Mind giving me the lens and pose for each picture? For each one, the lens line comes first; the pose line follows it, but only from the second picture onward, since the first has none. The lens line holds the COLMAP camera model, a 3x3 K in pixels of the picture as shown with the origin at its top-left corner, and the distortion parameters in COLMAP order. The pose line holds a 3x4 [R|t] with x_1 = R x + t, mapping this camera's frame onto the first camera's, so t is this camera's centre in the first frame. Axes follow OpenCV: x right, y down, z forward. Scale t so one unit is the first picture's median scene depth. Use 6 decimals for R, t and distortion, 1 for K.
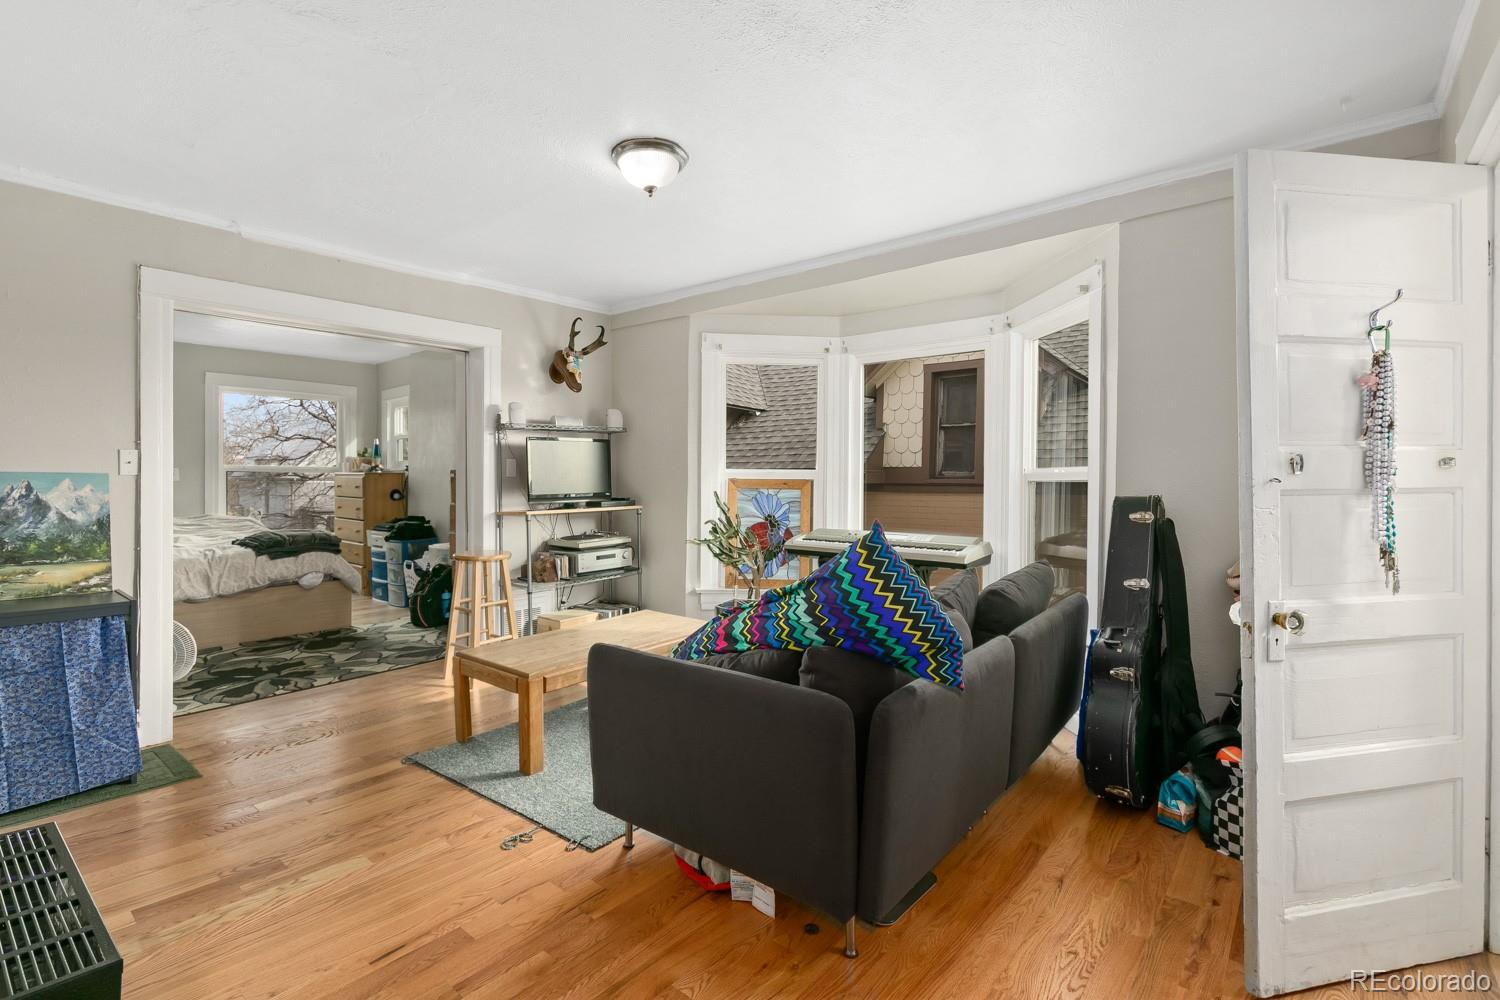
lens RADIAL K [[698.1, 0, 729.9], [0, 698.1, 476.3], [0, 0, 1]] dist [0.005958, -0.000248]
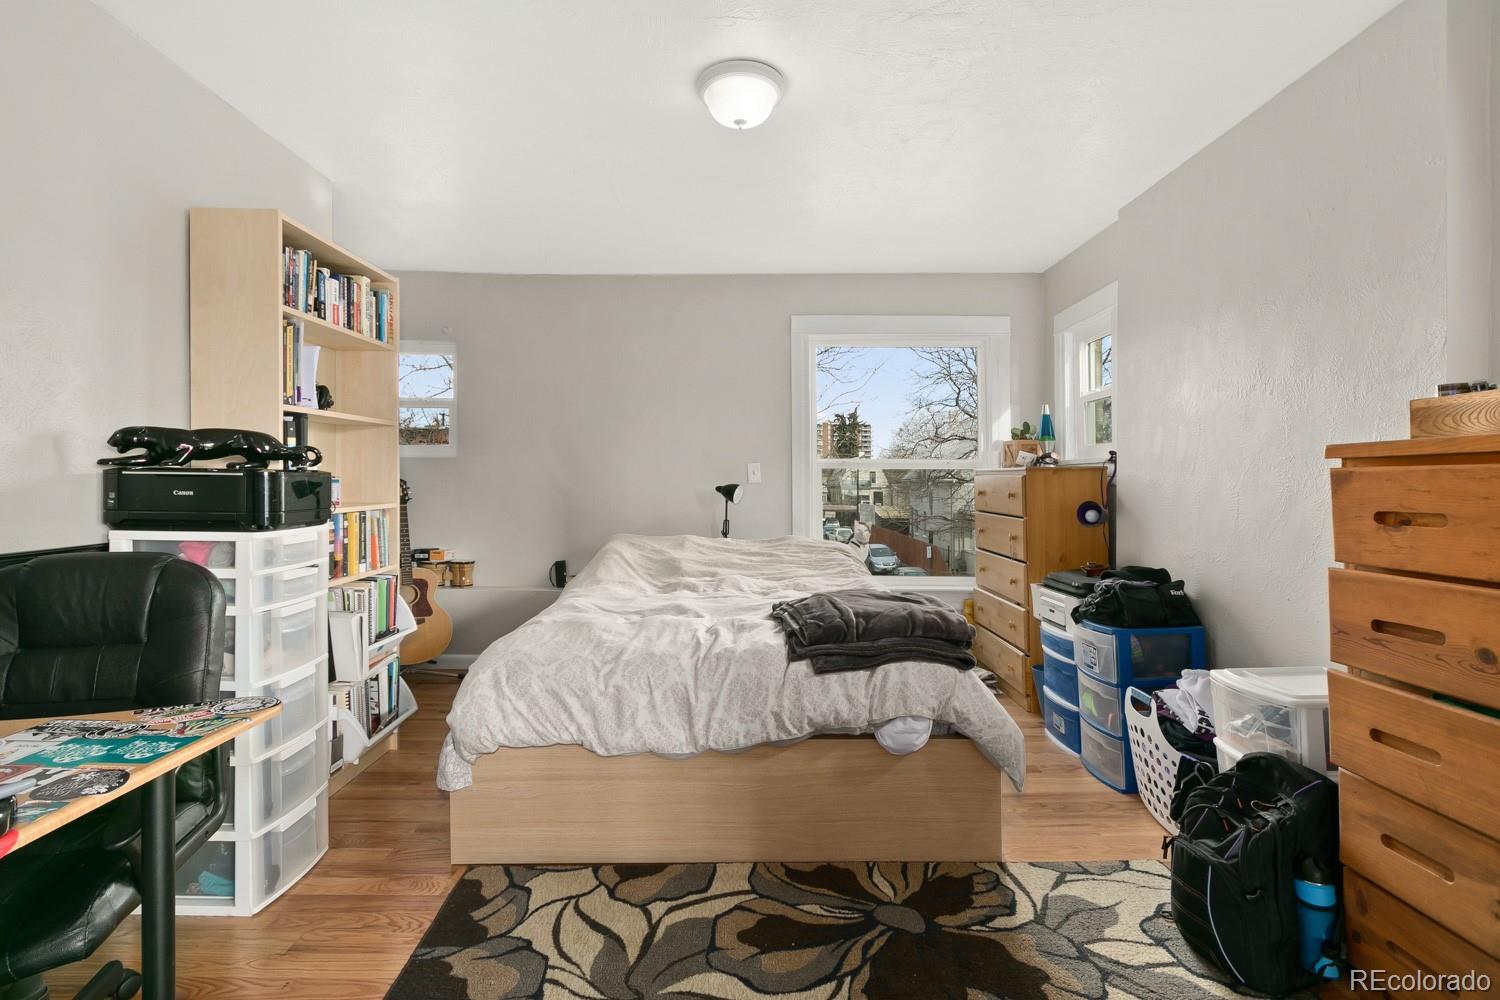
lens RADIAL K [[698.1, 0, 730.6], [0, 698.1, 470.6], [0, 0, 1]] dist [0.005958, -0.000248]
pose [[0.641721, -0.013525, -0.766819, -0.289476], [0.004122, 0.999891, -0.014186, 0.003409], [0.766927, 0.005943, 0.641706, 0.545225]]
